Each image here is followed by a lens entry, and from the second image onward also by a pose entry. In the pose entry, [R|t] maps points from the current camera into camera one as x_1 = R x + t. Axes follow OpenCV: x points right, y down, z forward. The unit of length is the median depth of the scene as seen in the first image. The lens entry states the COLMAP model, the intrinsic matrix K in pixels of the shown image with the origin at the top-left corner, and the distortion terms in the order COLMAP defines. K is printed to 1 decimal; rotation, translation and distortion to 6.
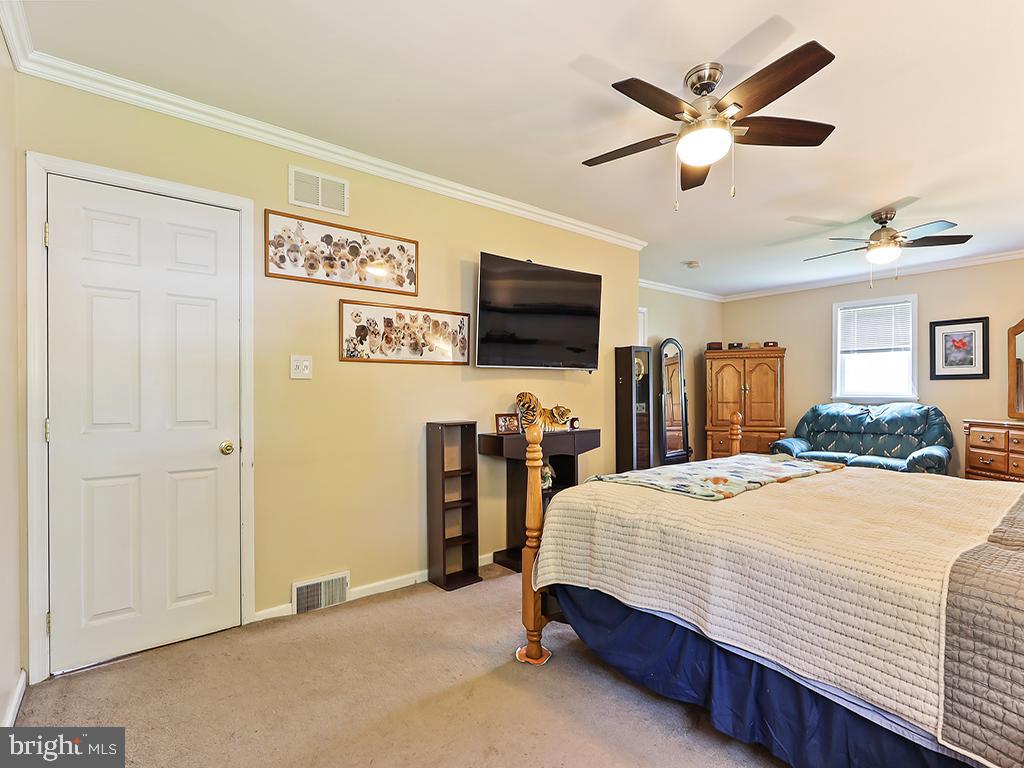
lens RADIAL K [[498.4, 0, 510.7], [0, 498.4, 386.9], [0, 0, 1]] dist [-0.004928, -0.000542]
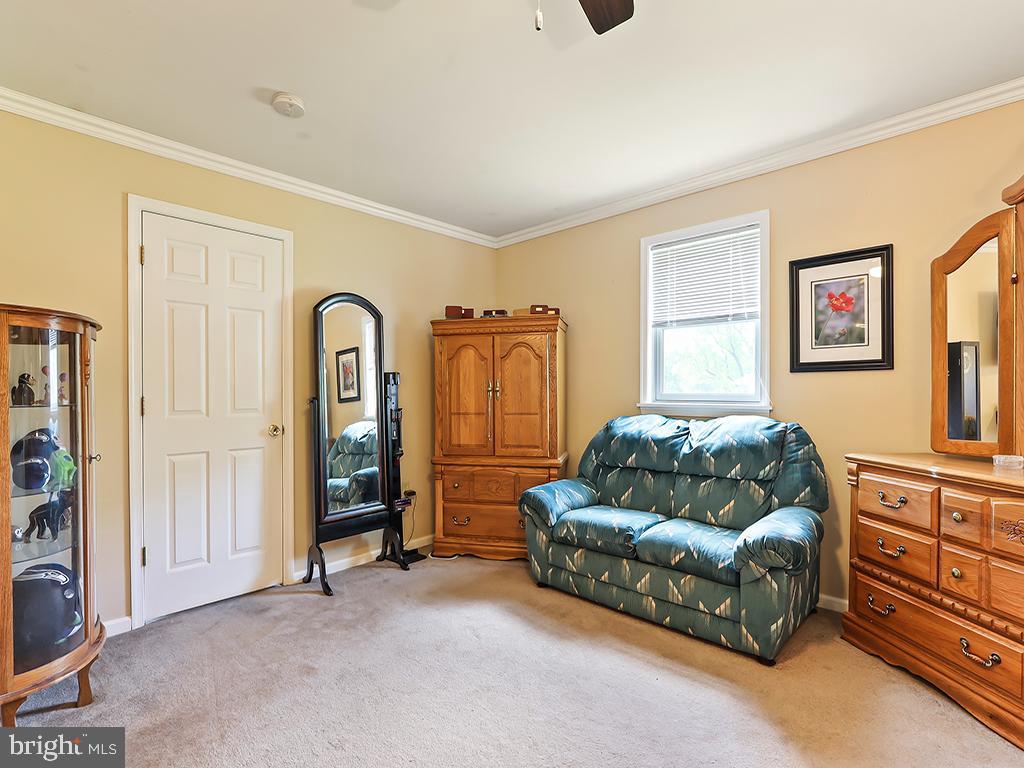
lens RADIAL K [[498.4, 0, 513.2], [0, 498.4, 387.0], [0, 0, 1]] dist [-0.004928, -0.000542]
pose [[0.990572, 0.000372, 0.136992, 0.491141], [-0.000273, 1.000000, -0.000745, 0.001753], [-0.136992, 0.000700, 0.990572, 0.528878]]
